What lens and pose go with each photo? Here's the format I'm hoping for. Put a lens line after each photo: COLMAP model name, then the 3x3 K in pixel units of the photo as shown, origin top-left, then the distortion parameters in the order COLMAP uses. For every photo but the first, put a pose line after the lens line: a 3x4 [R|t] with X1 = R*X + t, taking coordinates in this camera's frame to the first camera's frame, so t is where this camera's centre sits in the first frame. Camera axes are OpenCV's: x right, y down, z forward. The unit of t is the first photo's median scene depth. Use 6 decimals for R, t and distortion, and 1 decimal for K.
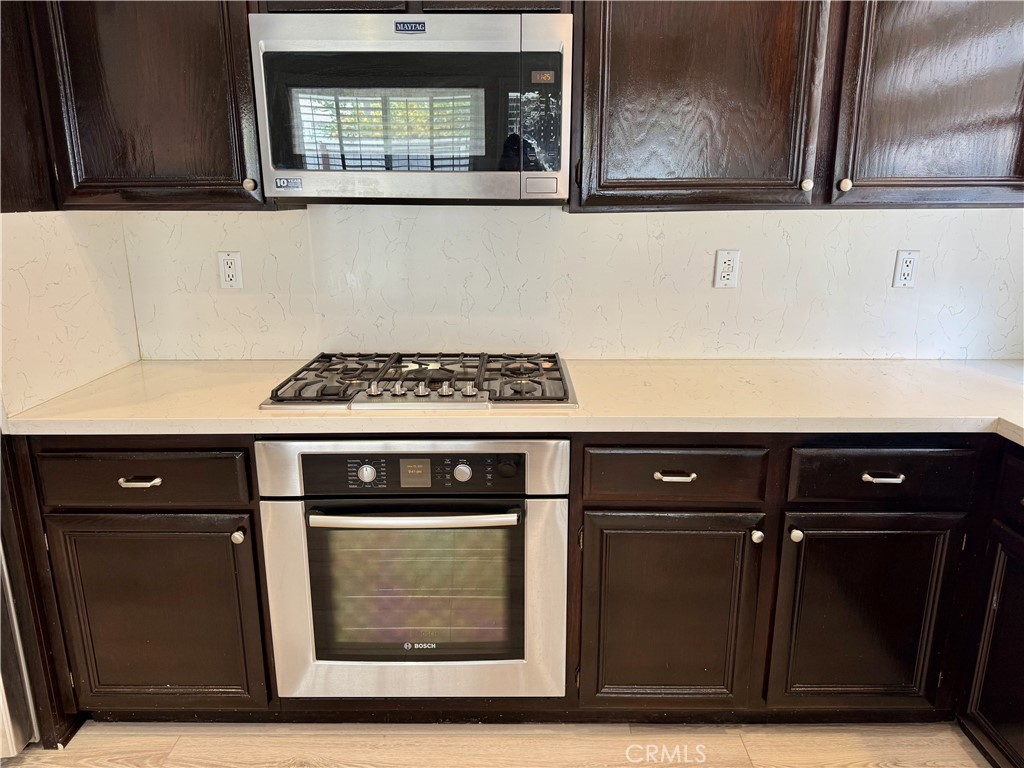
lens RADIAL K [[712.6, 0, 514.3], [0, 712.6, 387.6], [0, 0, 1]] dist [0.089134, -0.140548]
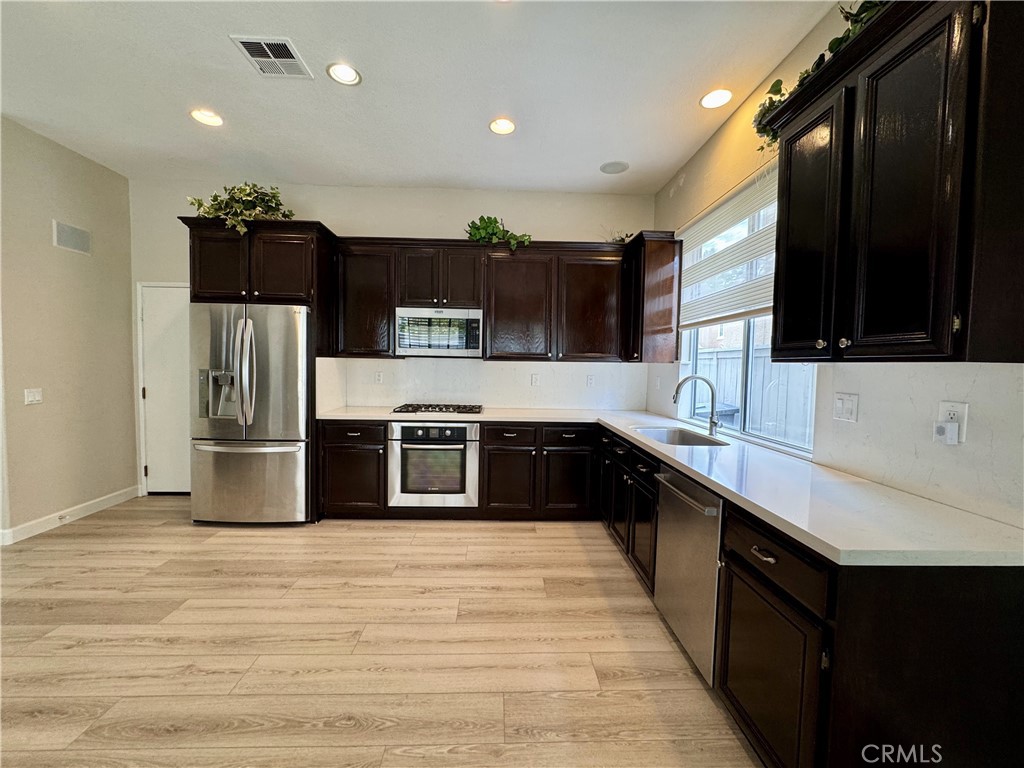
lens RADIAL K [[410.3, 0, 512.0], [0, 410.3, 384.0], [0, 0, 1]] dist [-0.004193, 0.000183]
pose [[0.999075, 0.017658, 0.039215, 0.151050], [-0.009096, 0.977952, -0.208630, 0.294759], [-0.042034, 0.208080, 0.977208, -0.974803]]
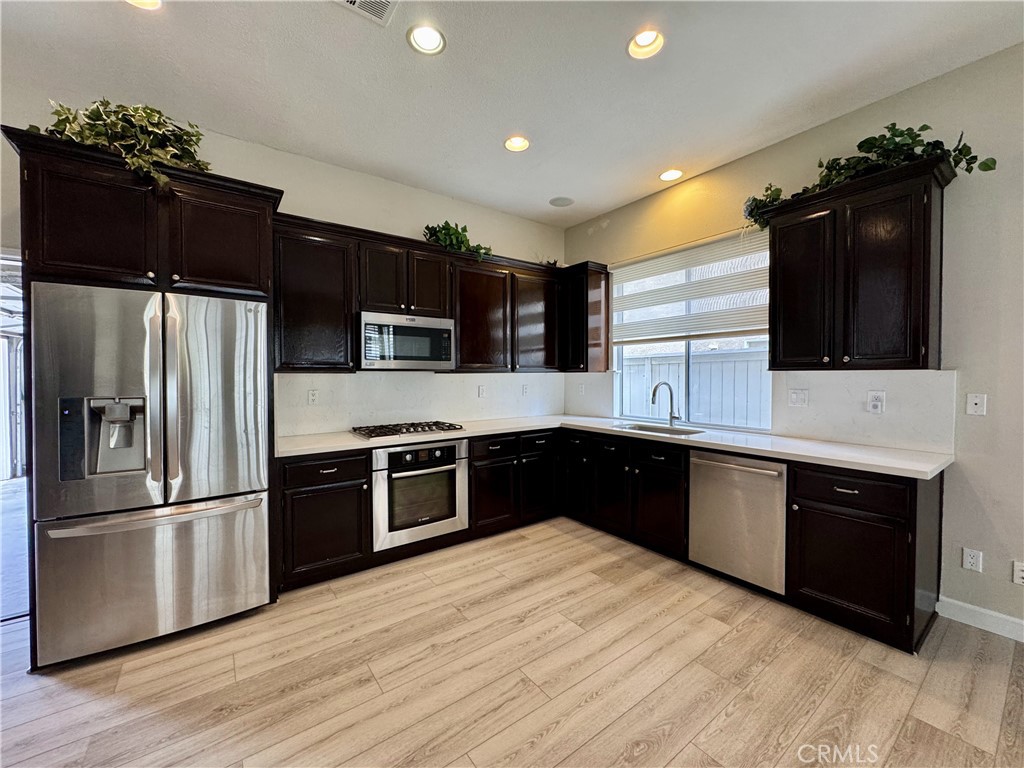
lens RADIAL K [[410.3, 0, 512.0], [0, 410.3, 384.0], [0, 0, 1]] dist [-0.004193, 0.000183]
pose [[0.803061, -0.014837, 0.595712, -0.862340], [0.155937, 0.970087, -0.186053, 0.206252], [-0.575132, 0.242305, 0.781352, -0.647941]]
